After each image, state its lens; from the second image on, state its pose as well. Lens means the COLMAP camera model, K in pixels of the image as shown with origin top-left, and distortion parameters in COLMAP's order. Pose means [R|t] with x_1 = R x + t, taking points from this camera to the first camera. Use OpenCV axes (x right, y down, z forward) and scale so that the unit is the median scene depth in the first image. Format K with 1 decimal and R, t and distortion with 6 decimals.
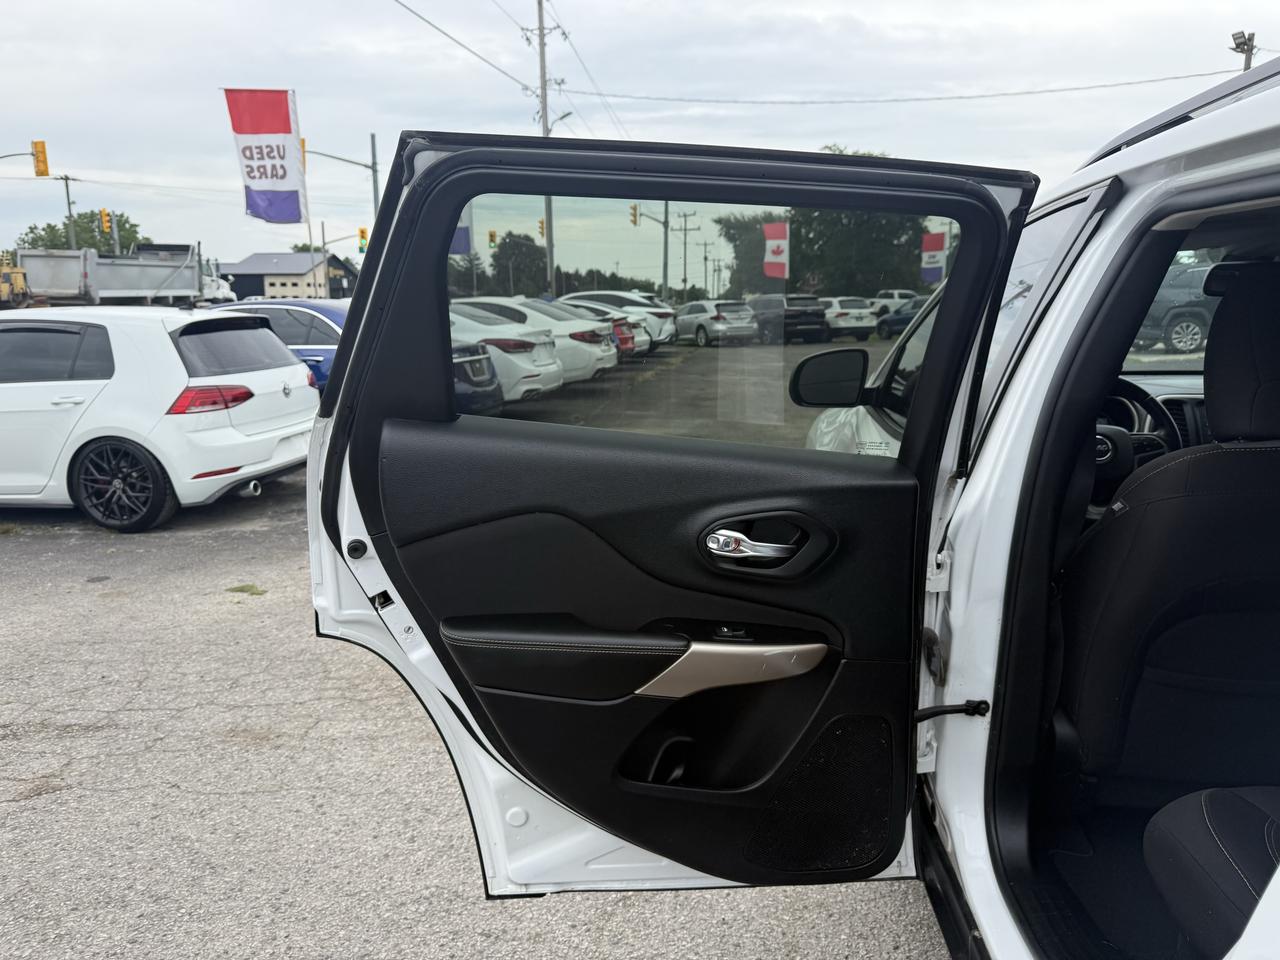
lens RADIAL K [[909.2, 0, 636.8], [0, 909.2, 477.7], [0, 0, 1]] dist [0.095756, -0.126888]
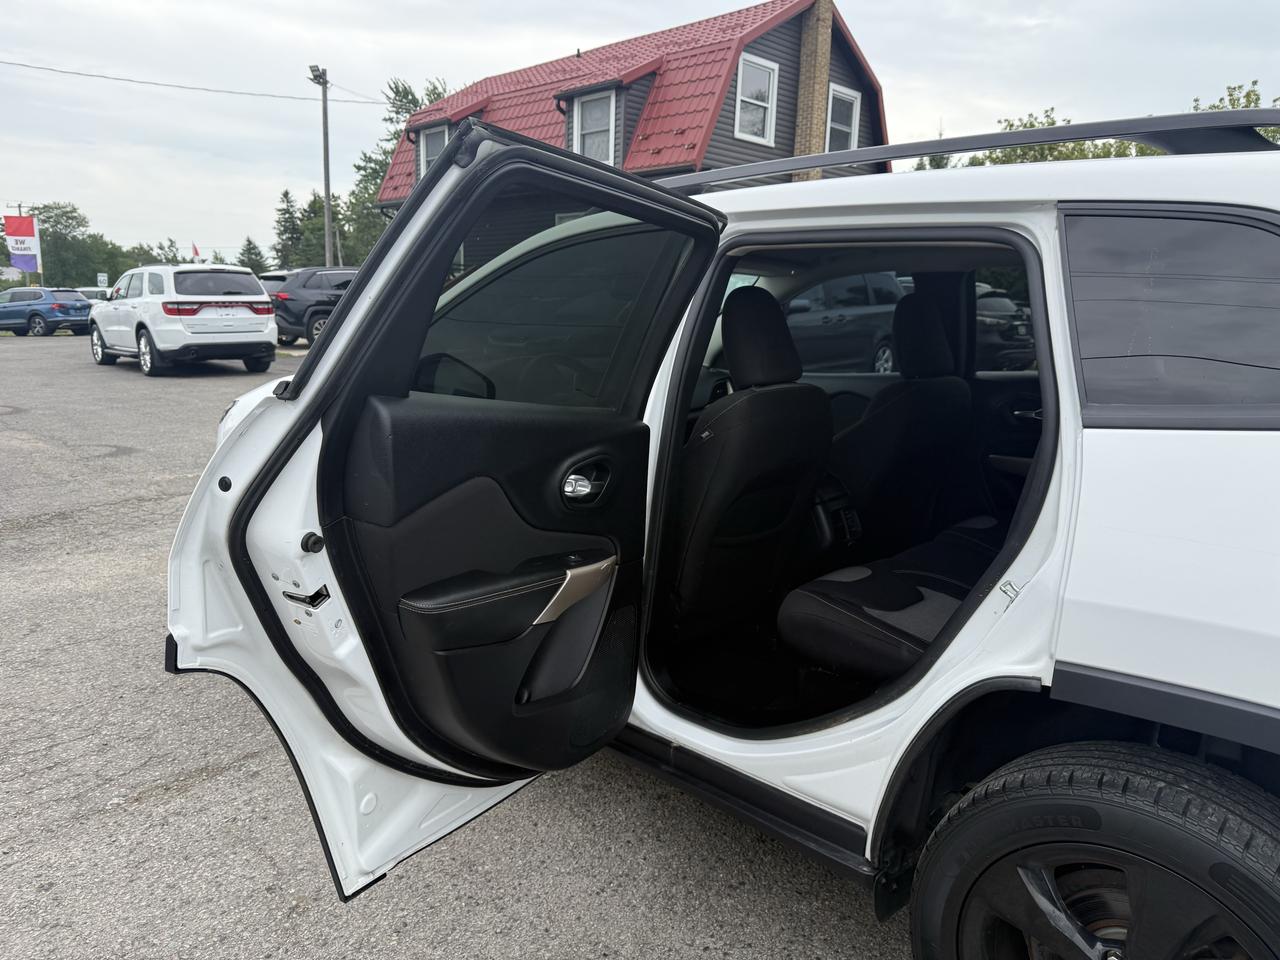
lens RADIAL K [[924.0, 0, 640.0], [0, 924.0, 480.0], [0, 0, 1]] dist [0.027243, -0.032802]
pose [[0.617738, -0.125587, 0.776291, -0.075832], [0.122342, 0.990494, 0.062886, -0.000250], [-0.776809, 0.056126, 0.627230, 0.014554]]
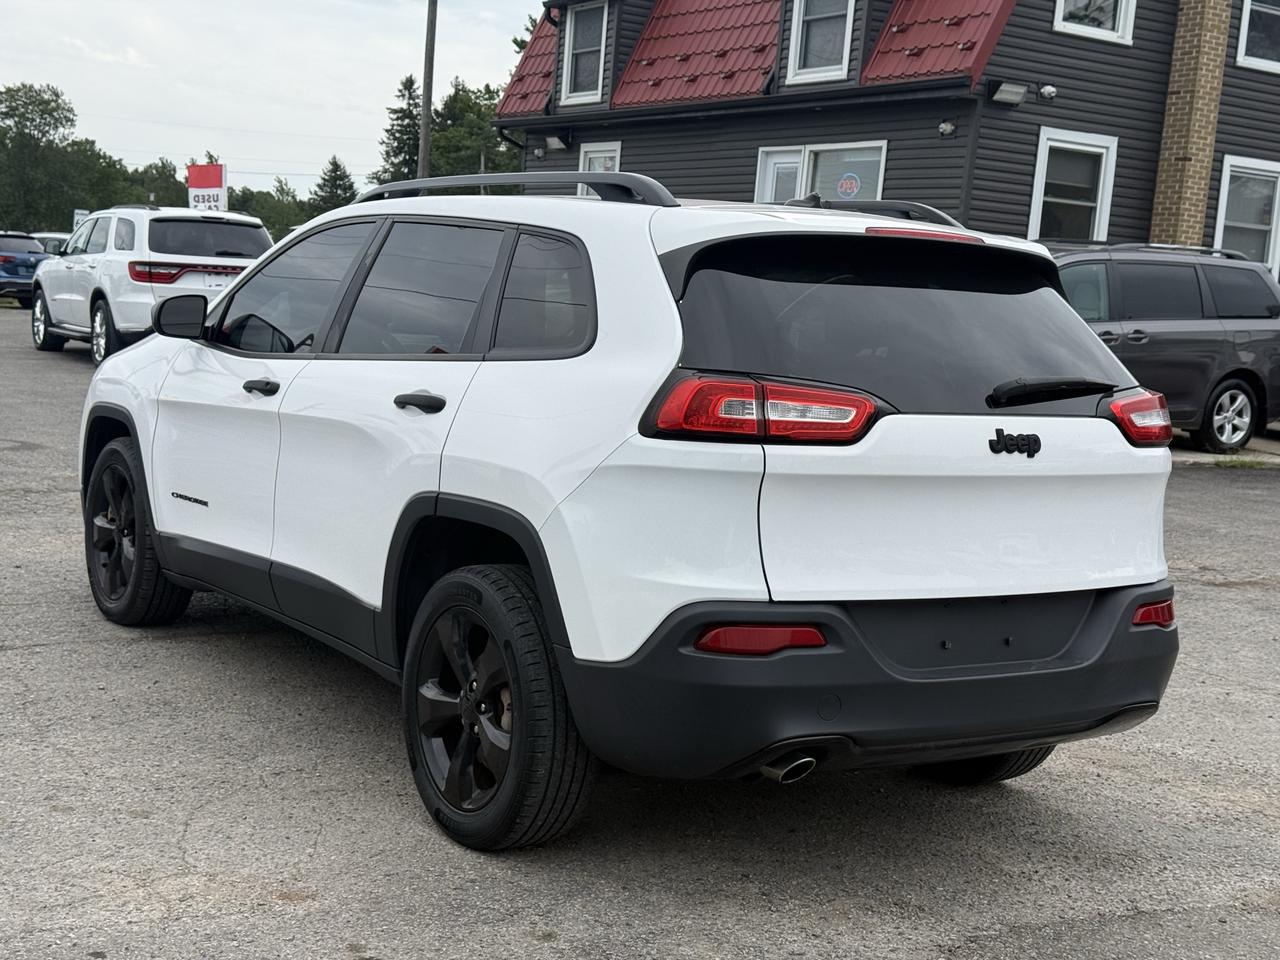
lens RADIAL K [[1839.2, 0, 668.9], [0, 1839.2, 495.0], [0, 0, 1]] dist [0.188635, -0.422929]
pose [[0.772133, -0.010451, 0.635375, -0.154663], [0.044321, 0.998316, -0.037439, 0.047204], [-0.633914, 0.057068, 0.771295, -0.252355]]
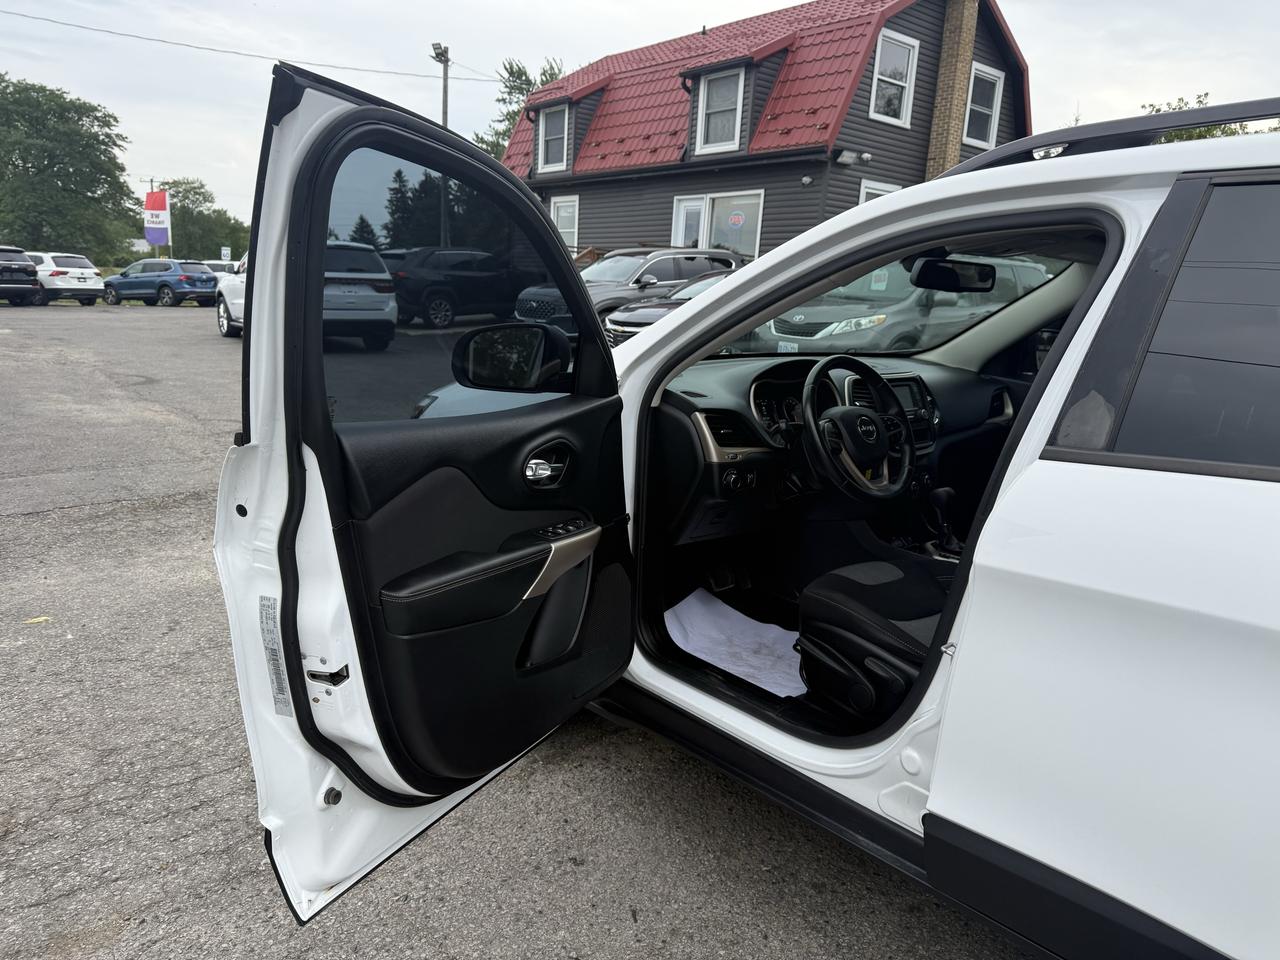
lens RADIAL K [[920.5, 0, 639.8], [0, 920.5, 485.9], [0, 0, 1]] dist [0.035871, -0.049643]
pose [[0.694100, -0.110519, 0.711345, -0.066584], [0.082196, 0.993850, 0.074208, -0.007905], [-0.715171, 0.006962, 0.698915, 0.057892]]
